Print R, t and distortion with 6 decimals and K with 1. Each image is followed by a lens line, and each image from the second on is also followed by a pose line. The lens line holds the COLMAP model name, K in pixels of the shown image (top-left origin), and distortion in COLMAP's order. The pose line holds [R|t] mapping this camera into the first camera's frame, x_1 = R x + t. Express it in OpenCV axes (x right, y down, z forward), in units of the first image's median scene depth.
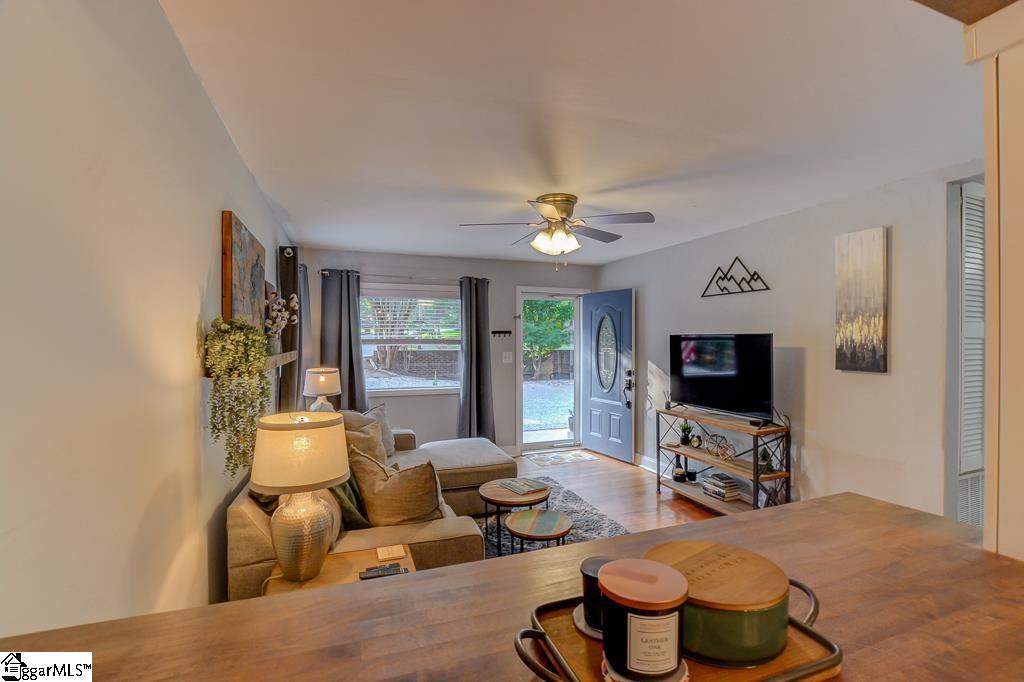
lens RADIAL K [[454.7, 0, 516.4], [0, 454.7, 337.1], [0, 0, 1]] dist [-0.028865, 0.000668]
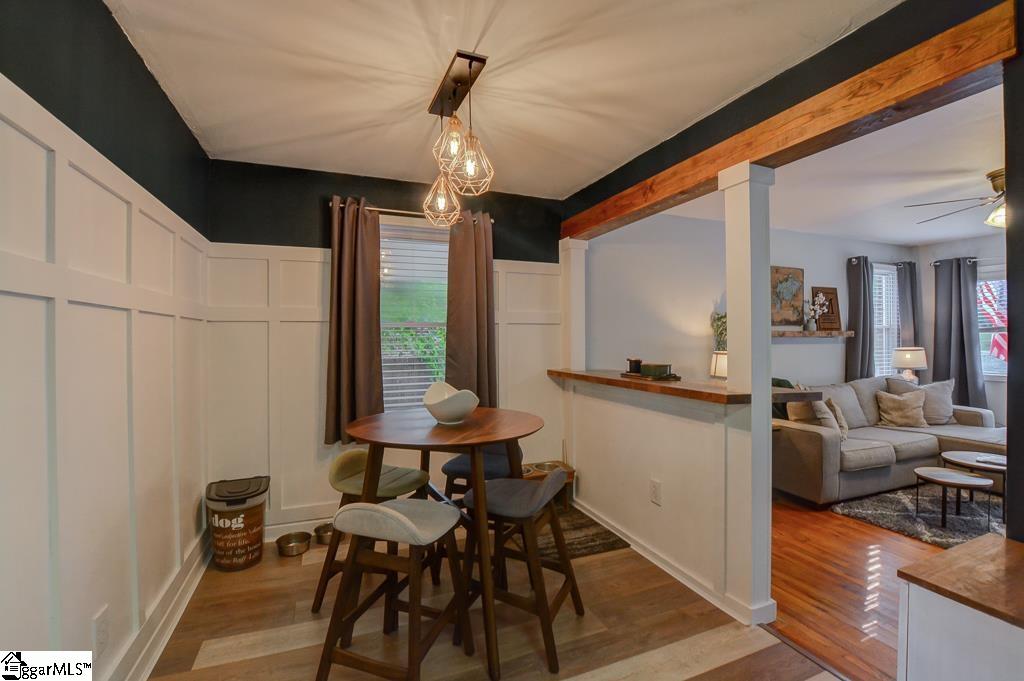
lens RADIAL K [[461.2, 0, 524.1], [0, 461.2, 341.8], [0, 0, 1]] dist [-0.025302, 0.000032]
pose [[0.040115, 0.005275, -0.999181, 0.774759], [0.009453, 0.999939, 0.005659, 0.039386], [0.999150, -0.009672, 0.040063, -0.076562]]
